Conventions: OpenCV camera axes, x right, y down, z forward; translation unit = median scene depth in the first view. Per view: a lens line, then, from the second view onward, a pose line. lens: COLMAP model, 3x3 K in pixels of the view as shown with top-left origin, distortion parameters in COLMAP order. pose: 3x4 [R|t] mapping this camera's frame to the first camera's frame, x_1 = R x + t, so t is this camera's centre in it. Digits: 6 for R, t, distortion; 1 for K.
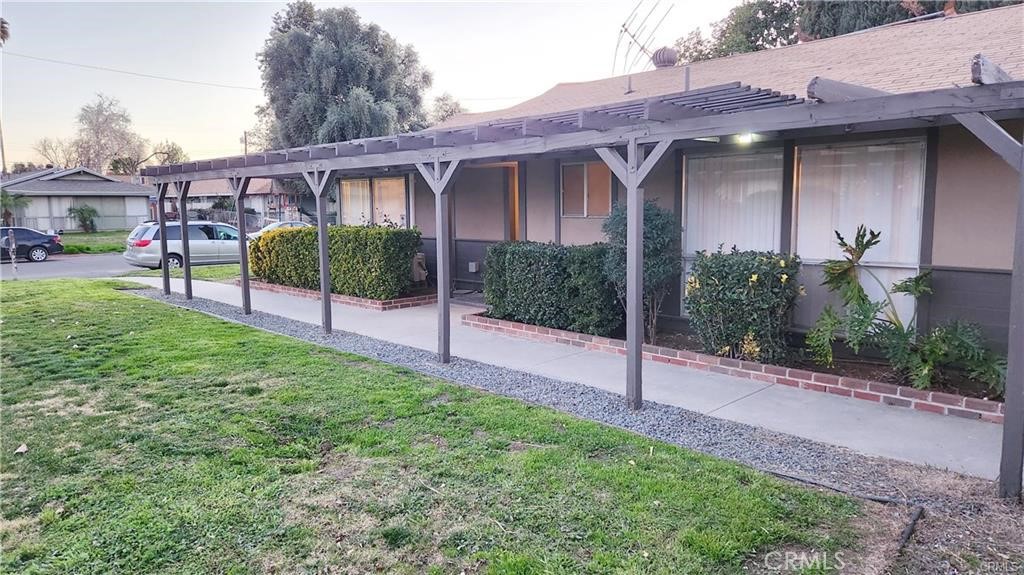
lens RADIAL K [[672.4, 0, 512.0], [0, 672.4, 287.5], [0, 0, 1]] dist [0.000966, -0.000046]
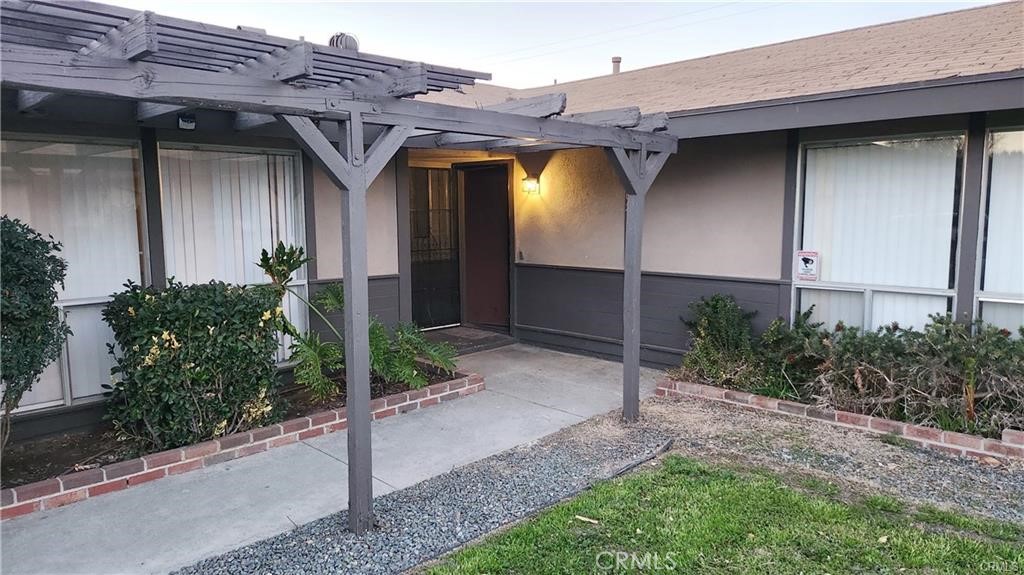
lens RADIAL K [[672.4, 0, 512.0], [0, 672.4, 287.5], [0, 0, 1]] dist [0.000966, -0.000046]
pose [[-0.035285, -0.100983, 0.994262, -0.452055], [0.126407, 0.986440, 0.104674, -0.102604], [-0.991351, 0.129375, -0.022041, 0.854913]]
